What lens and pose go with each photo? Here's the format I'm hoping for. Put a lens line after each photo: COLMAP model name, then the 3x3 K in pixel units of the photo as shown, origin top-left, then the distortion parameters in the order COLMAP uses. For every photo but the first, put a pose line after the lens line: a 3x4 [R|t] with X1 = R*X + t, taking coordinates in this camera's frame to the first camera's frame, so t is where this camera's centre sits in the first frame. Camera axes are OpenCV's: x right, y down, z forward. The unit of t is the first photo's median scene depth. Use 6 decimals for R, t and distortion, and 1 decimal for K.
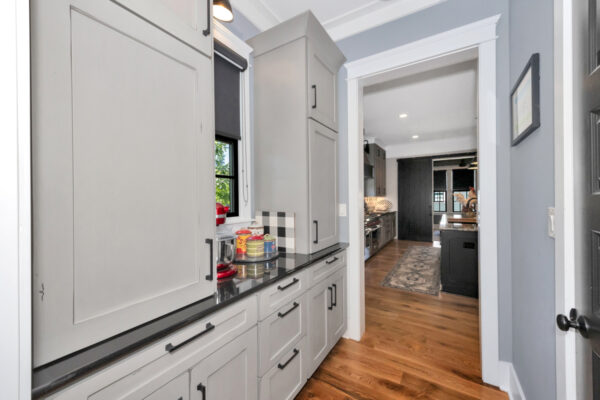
lens RADIAL K [[229.5, 0, 302.3], [0, 229.5, 197.6], [0, 0, 1]] dist [-0.011781, 0.000540]
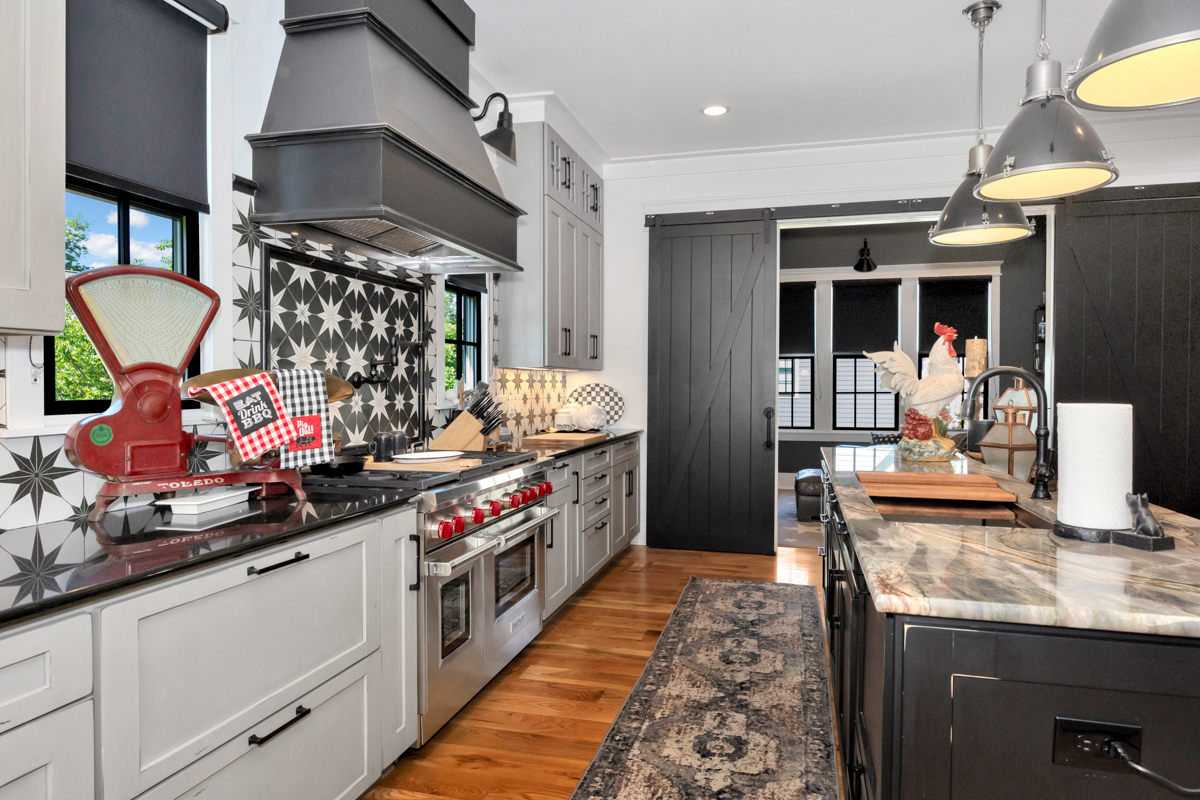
lens RADIAL K [[753.6, 0, 599.1], [0, 753.6, 401.7], [0, 0, 1]] dist [0.000526, 0.002146]
pose [[0.954890, -0.004777, 0.296920, 0.137591], [-0.003158, 0.999651, 0.026238, 0.008147], [-0.296942, -0.025993, 0.954542, 0.266692]]
